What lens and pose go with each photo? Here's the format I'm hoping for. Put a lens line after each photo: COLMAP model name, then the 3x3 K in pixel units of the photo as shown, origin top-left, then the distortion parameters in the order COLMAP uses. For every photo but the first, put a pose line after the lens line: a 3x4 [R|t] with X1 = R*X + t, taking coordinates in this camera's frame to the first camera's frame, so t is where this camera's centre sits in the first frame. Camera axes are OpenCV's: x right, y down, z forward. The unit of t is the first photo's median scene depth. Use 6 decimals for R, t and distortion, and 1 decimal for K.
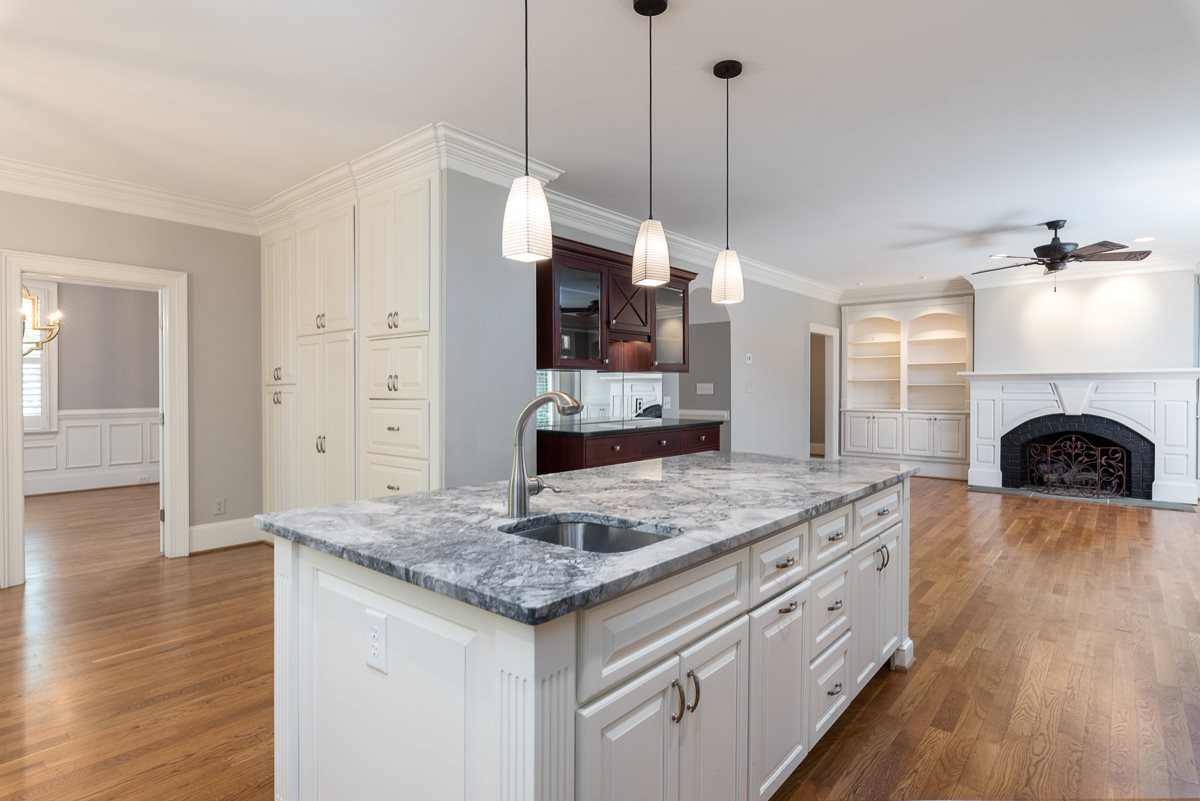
lens RADIAL K [[646.9, 0, 600.0], [0, 646.9, 400.5], [0, 0, 1]] dist [-0.001108, -0.000344]
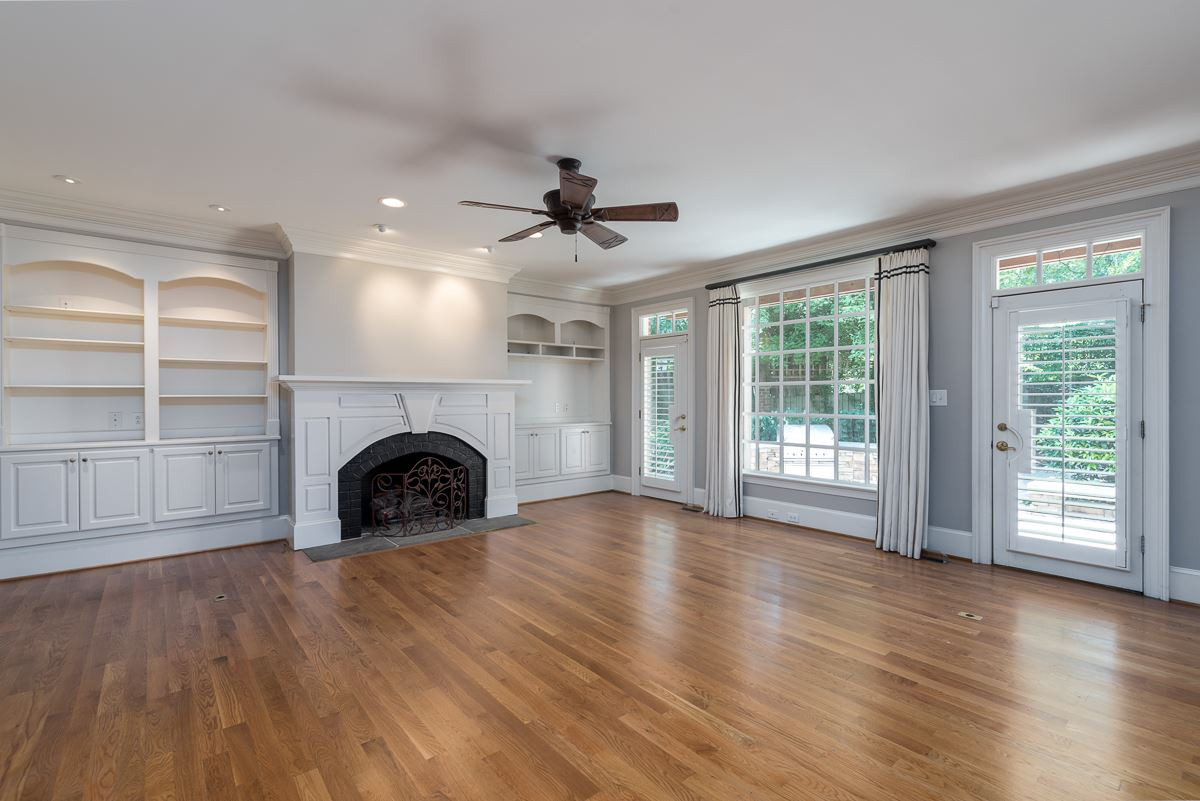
lens RADIAL K [[550.7, 0, 600.0], [0, 550.7, 400.5], [0, 0, 1]] dist [-0.000837, -0.000267]
pose [[0.141229, -0.003694, 0.989970, 0.068478], [0.022272, 0.999752, 0.000553, -0.013787], [-0.989726, 0.021970, 0.141277, 0.654548]]
